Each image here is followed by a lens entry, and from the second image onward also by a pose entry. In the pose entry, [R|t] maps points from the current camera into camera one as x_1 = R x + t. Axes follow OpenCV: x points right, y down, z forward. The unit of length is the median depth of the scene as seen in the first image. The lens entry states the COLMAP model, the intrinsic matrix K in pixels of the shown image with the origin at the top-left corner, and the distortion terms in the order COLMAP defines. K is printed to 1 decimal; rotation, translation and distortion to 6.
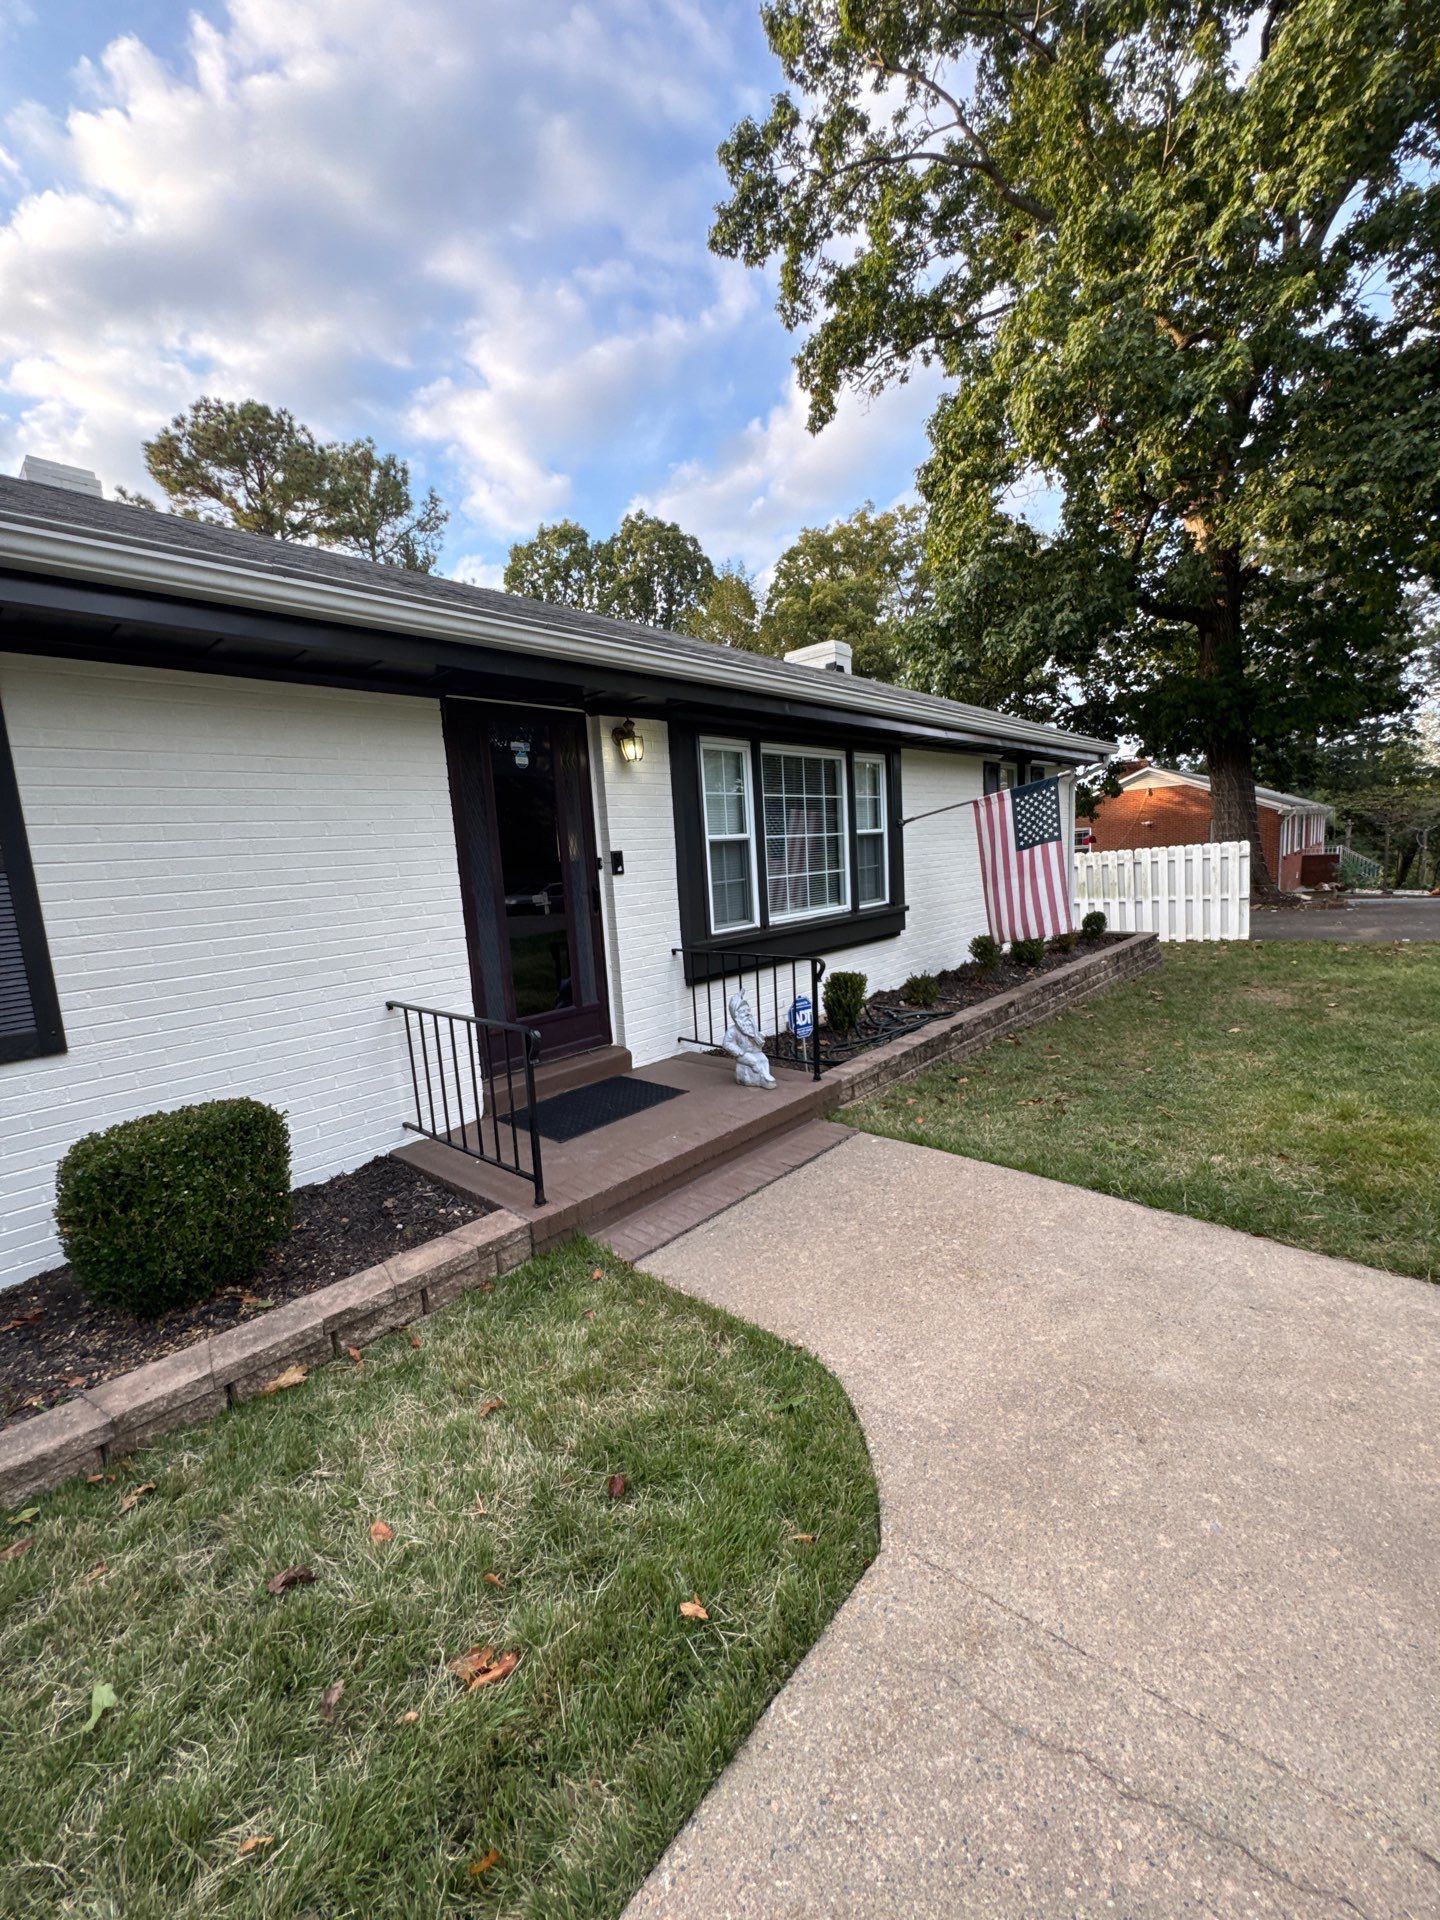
lens RADIAL K [[768.8, 0, 723.4], [0, 768.8, 960.0], [0, 0, 1]] dist [0.001925, -0.000046]
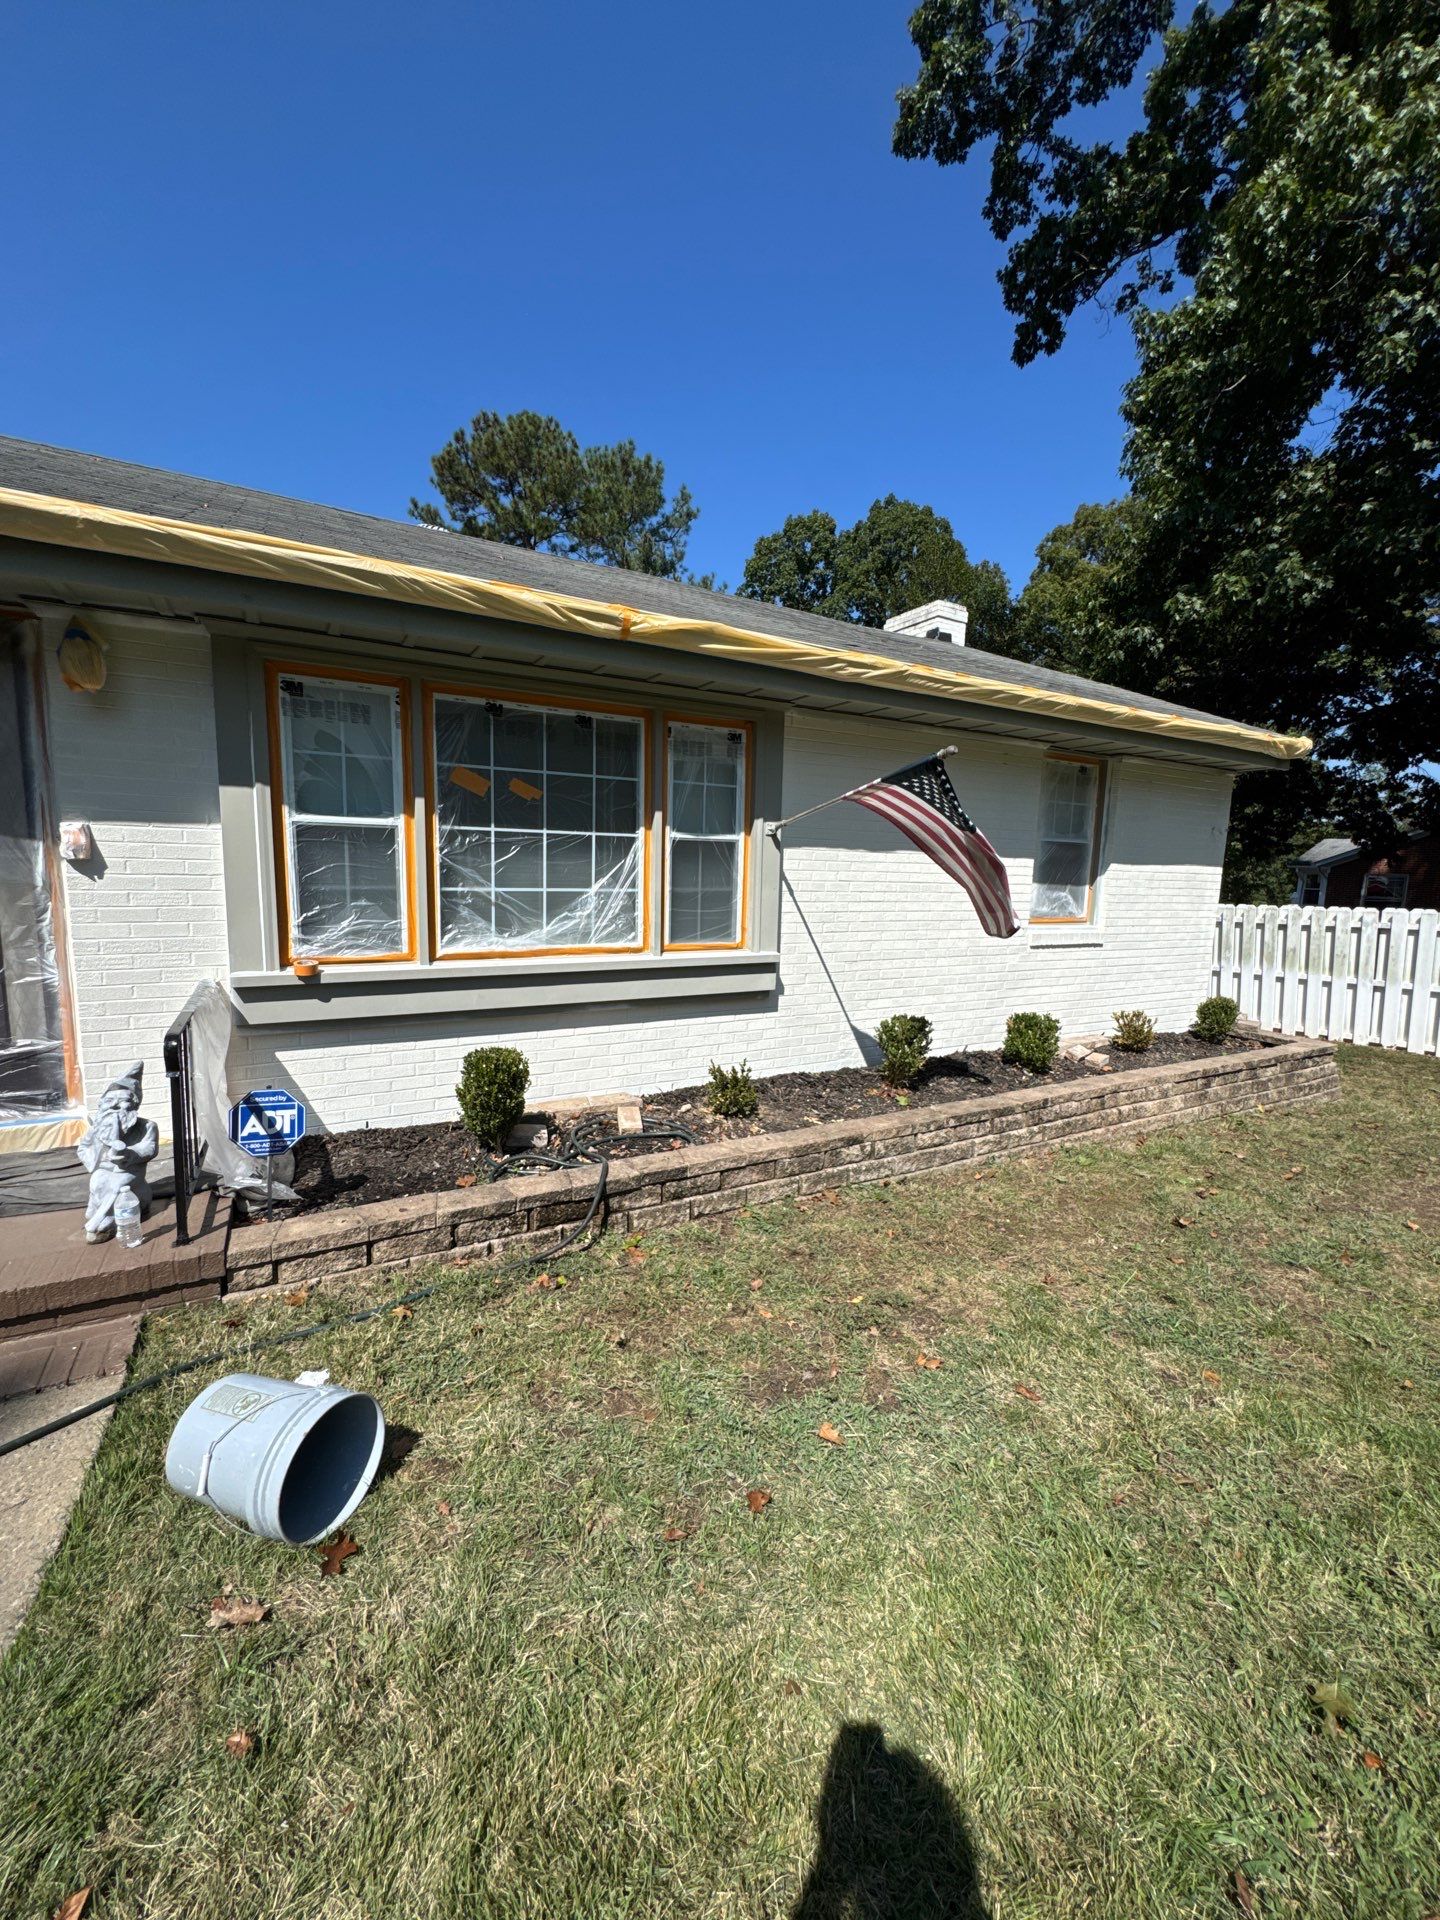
lens RADIAL K [[758.0, 0, 722.3], [0, 758.0, 963.6], [0, 0, 1]] dist [-0.000166, -0.000208]
pose [[0.940067, 0.130398, -0.315071, 0.157364], [-0.128718, 0.991334, 0.026229, -0.028476], [0.315761, 0.015898, 0.948706, 0.141416]]
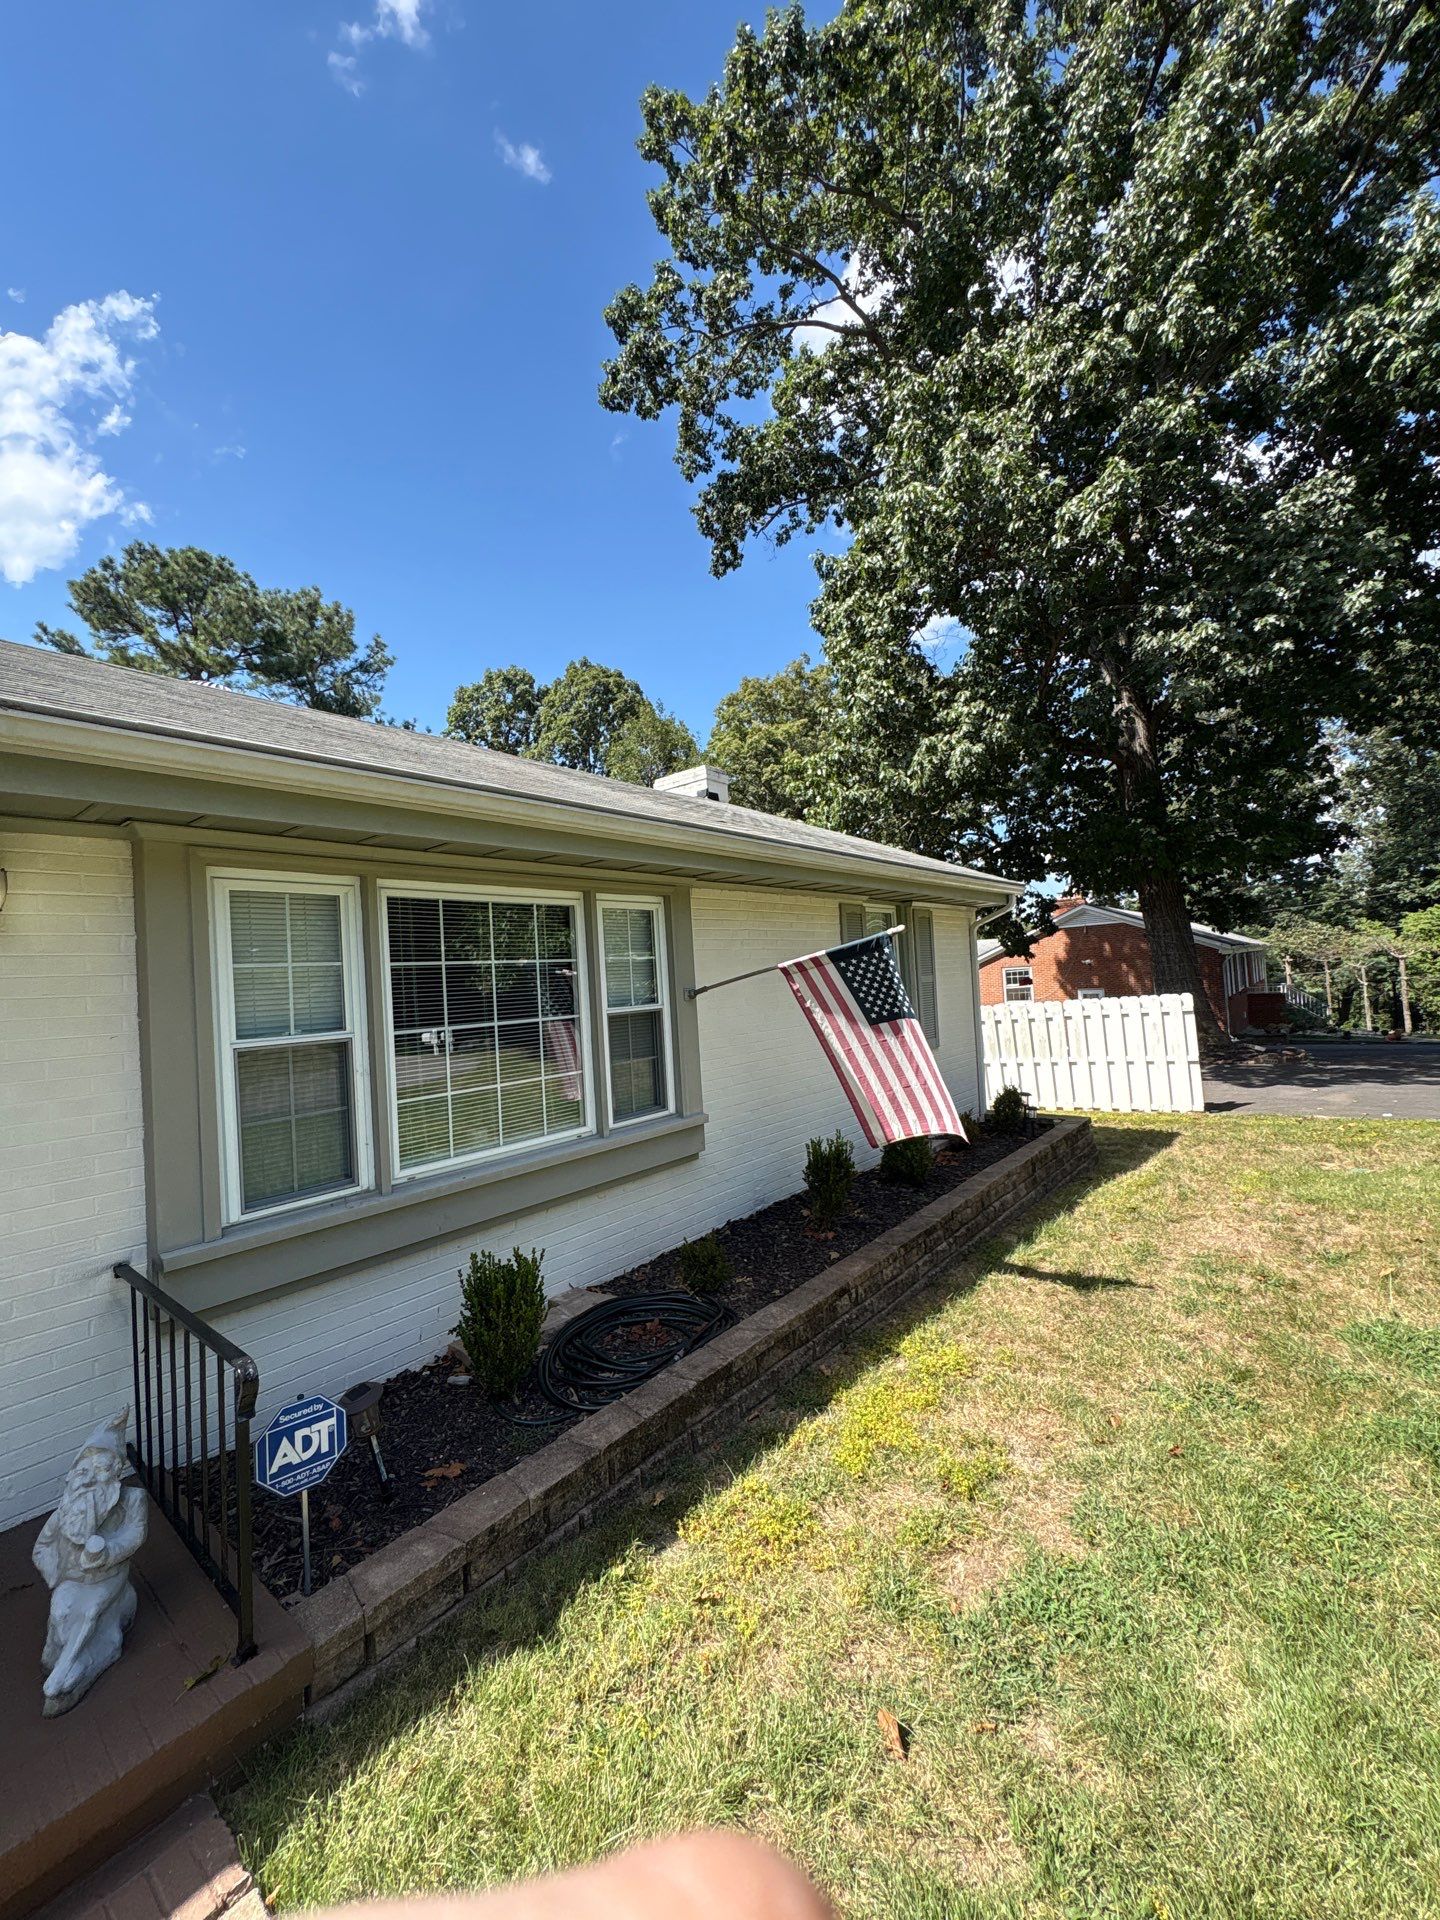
lens RADIAL K [[762.1, 0, 720.8], [0, 762.1, 957.0], [0, 0, 1]] dist [-0.000532, -0.000052]
pose [[0.999253, 0.003300, 0.038510, 0.088200], [0.003275, 0.985536, -0.169434, -0.036359], [-0.038512, 0.169433, 0.984789, 0.123630]]
